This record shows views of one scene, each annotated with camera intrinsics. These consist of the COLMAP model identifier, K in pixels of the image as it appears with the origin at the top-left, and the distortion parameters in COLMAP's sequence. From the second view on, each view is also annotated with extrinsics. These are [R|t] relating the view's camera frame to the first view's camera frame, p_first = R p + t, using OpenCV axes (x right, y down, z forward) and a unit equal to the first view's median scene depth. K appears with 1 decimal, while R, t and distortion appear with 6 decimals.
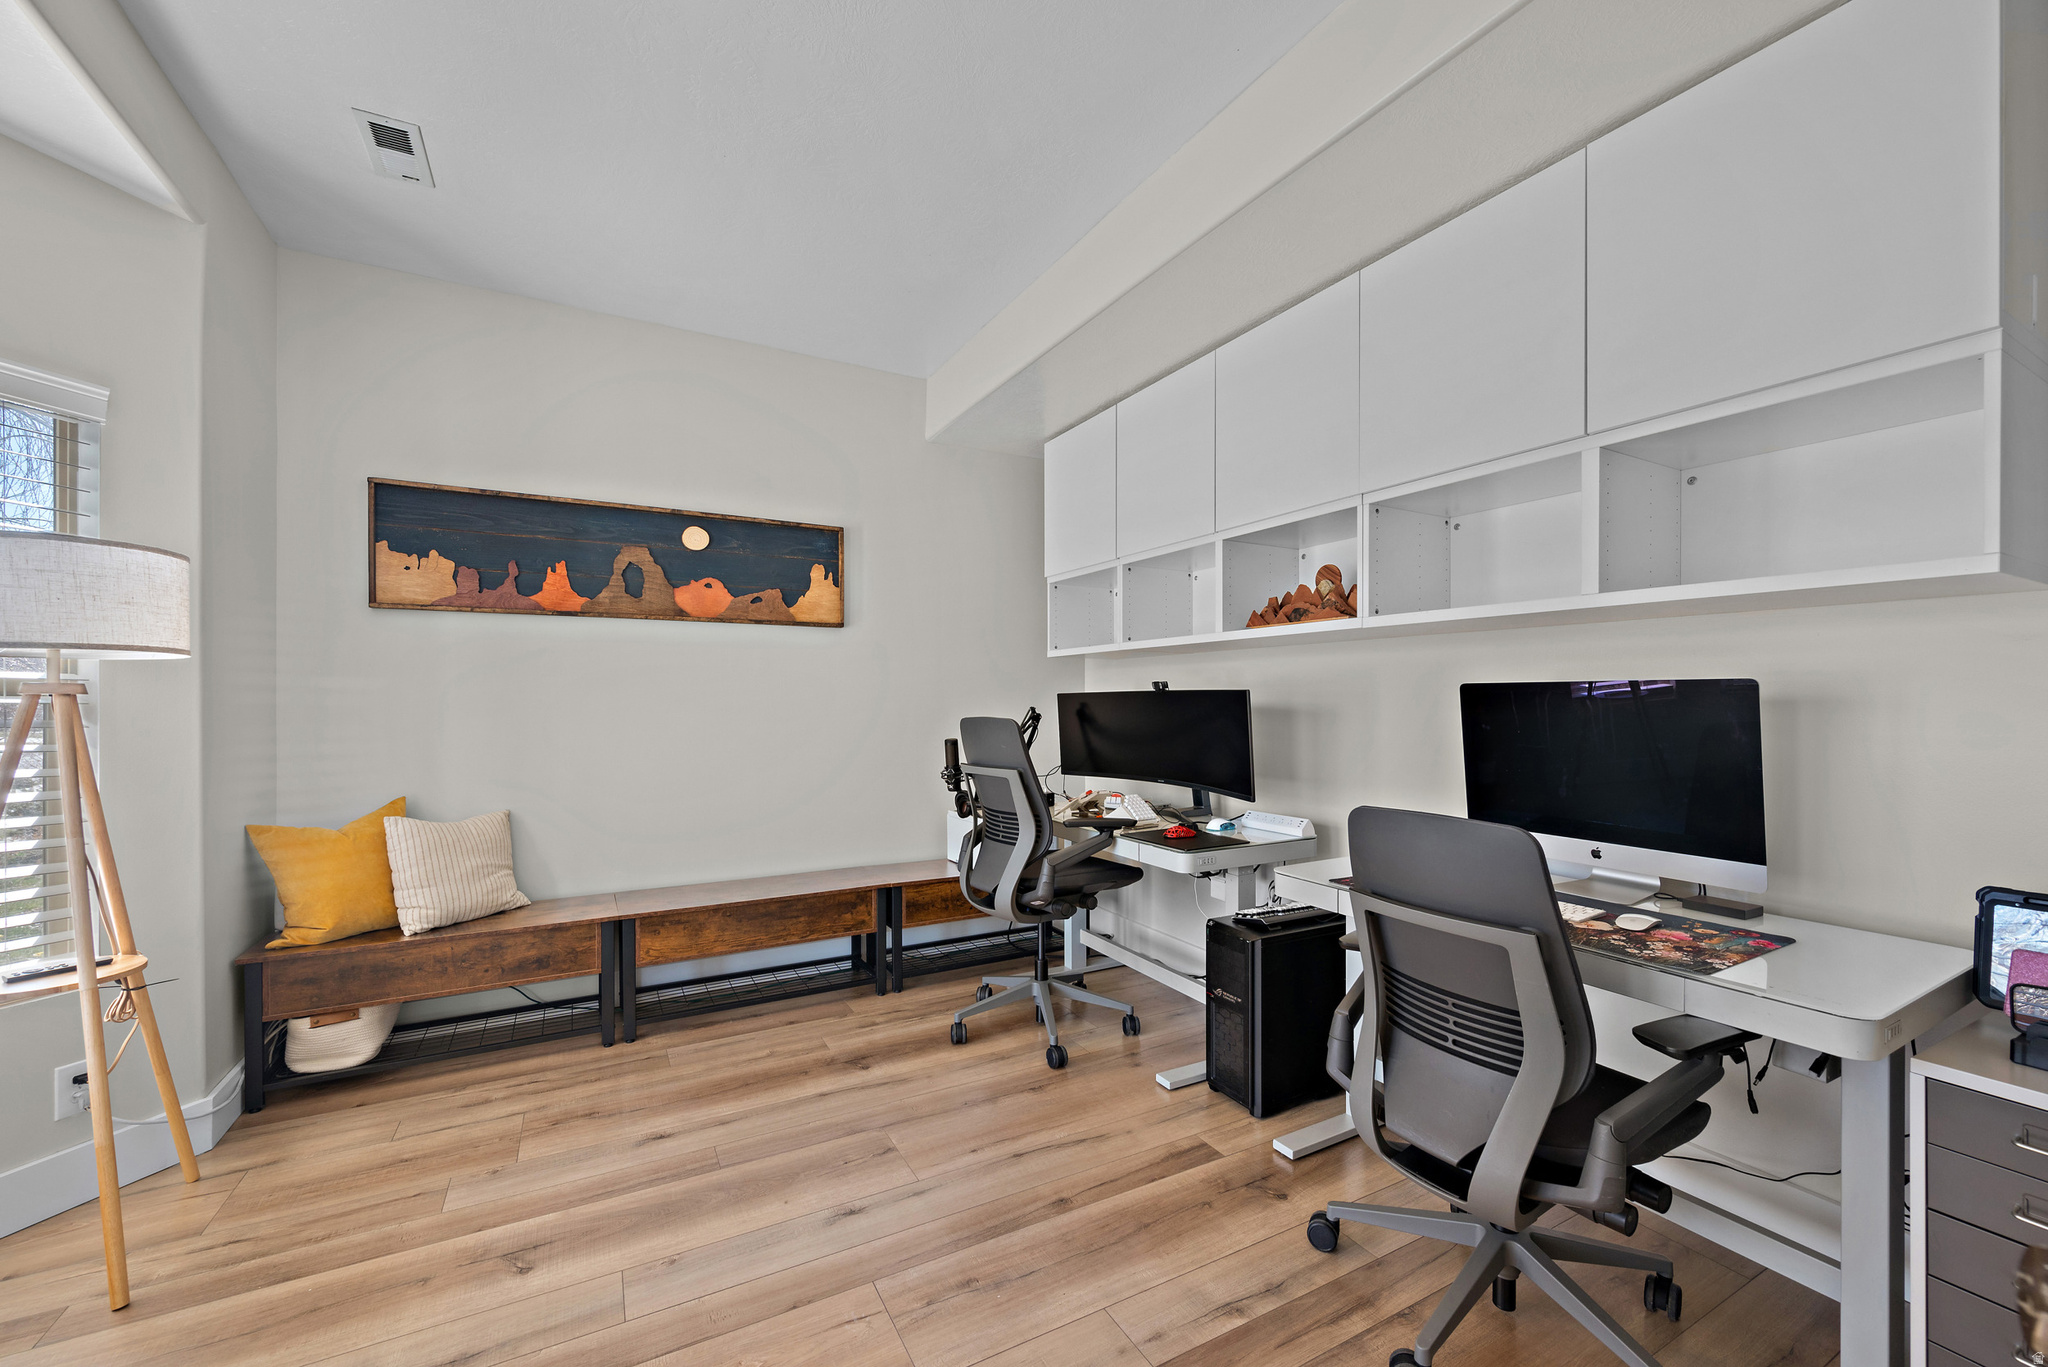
lens RADIAL K [[821.3, 0, 1024.9], [0, 821.3, 697.8], [0, 0, 1]] dist [0.001920, -0.000079]
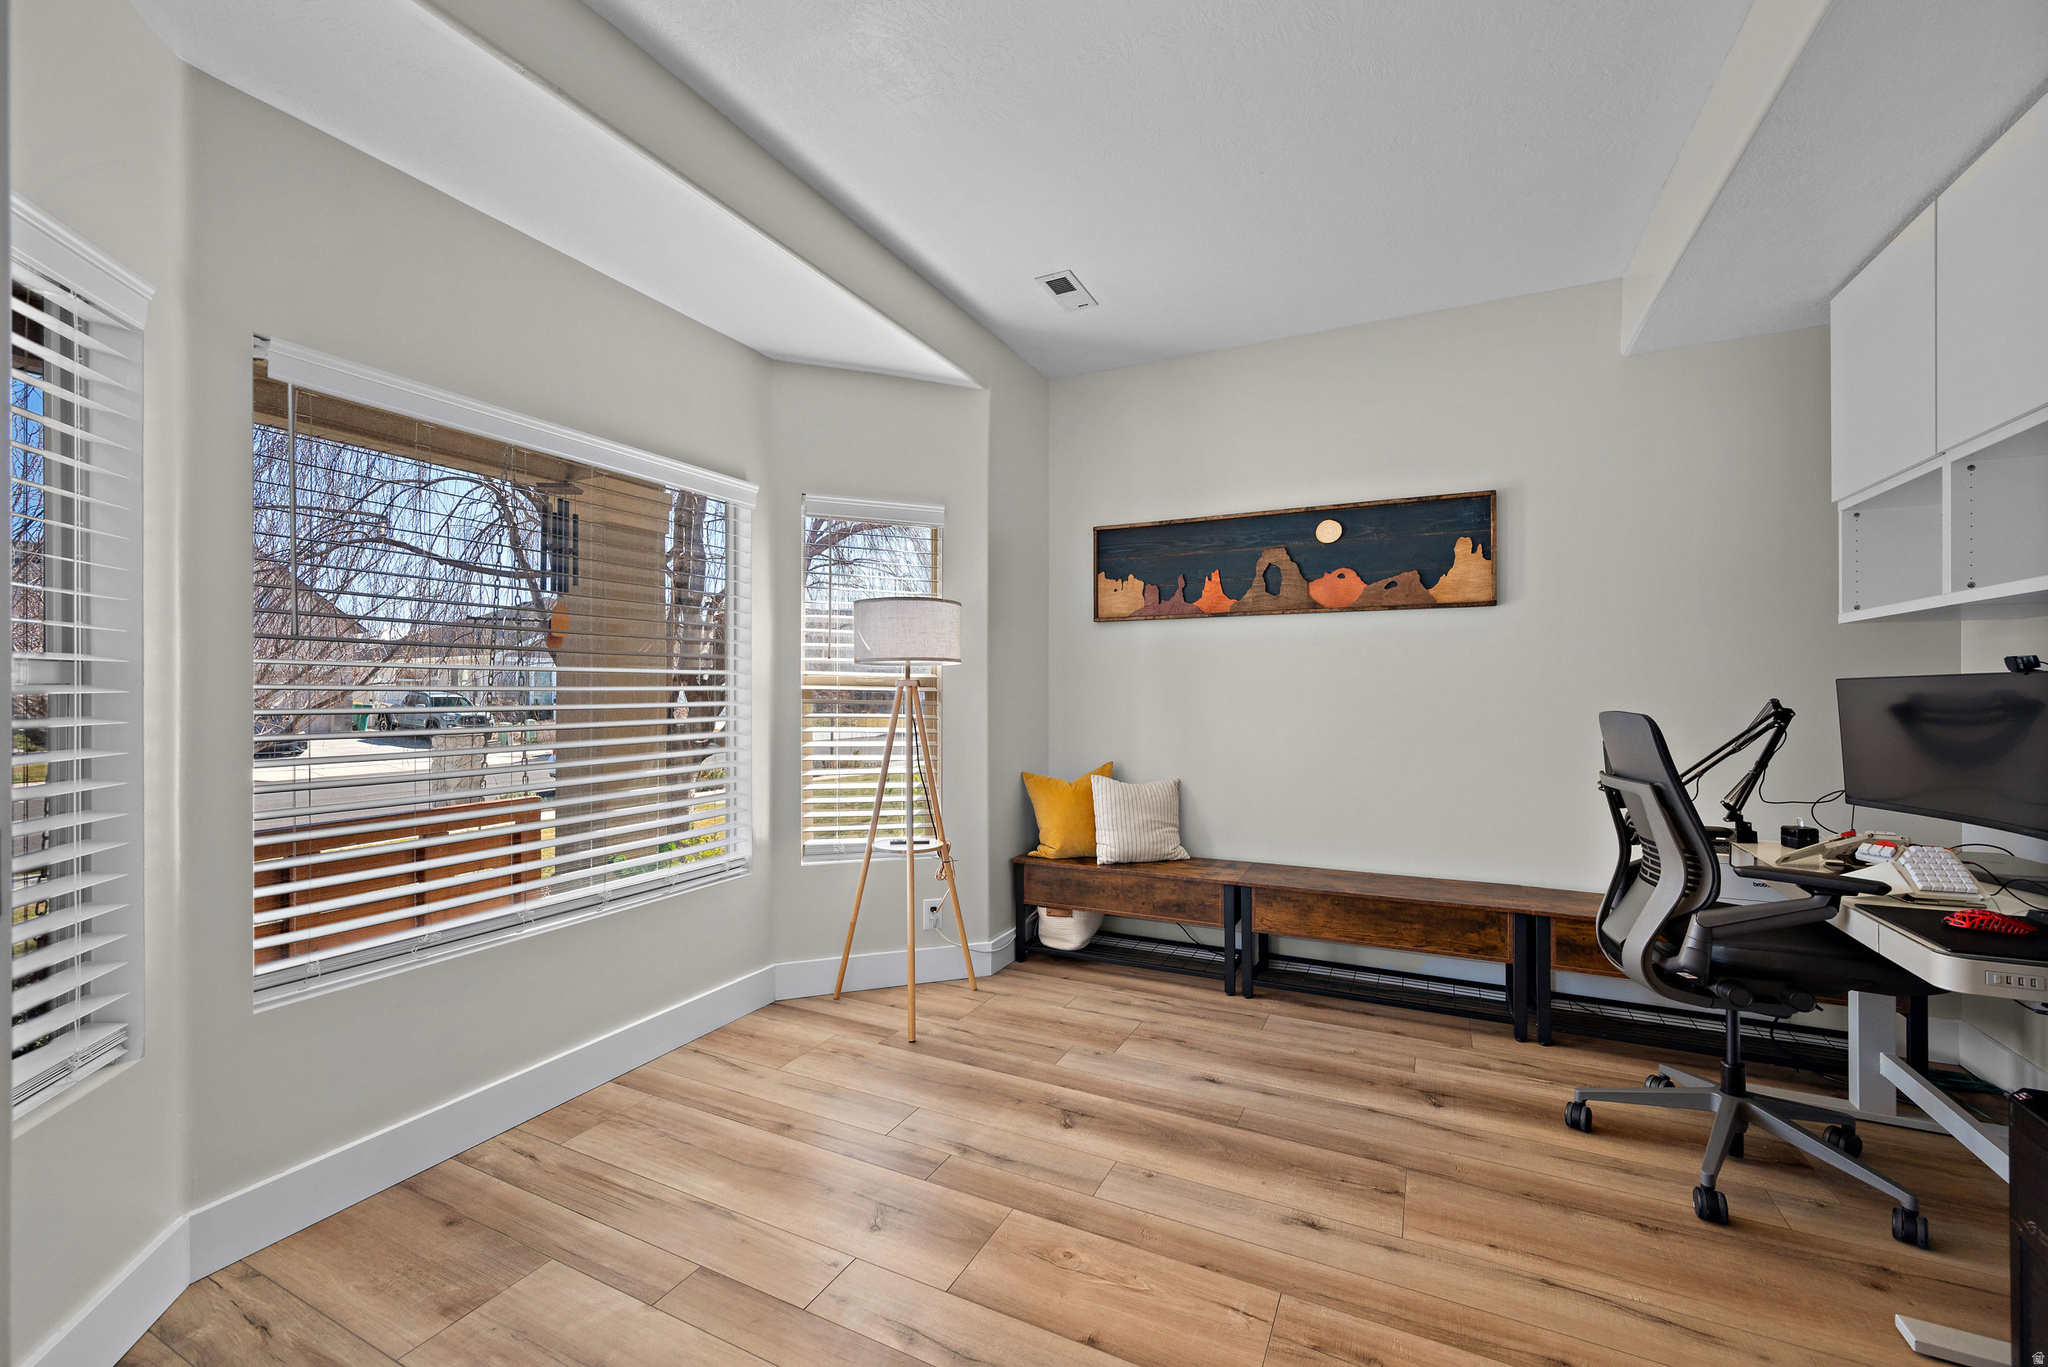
lens RADIAL K [[821.3, 0, 1024.4], [0, 821.3, 684.6], [0, 0, 1]] dist [0.001920, -0.000079]
pose [[0.570632, -0.005810, -0.821185, 0.271895], [0.002476, 0.999983, -0.005354, 0.001834], [0.821202, 0.001022, 0.570636, 0.126896]]
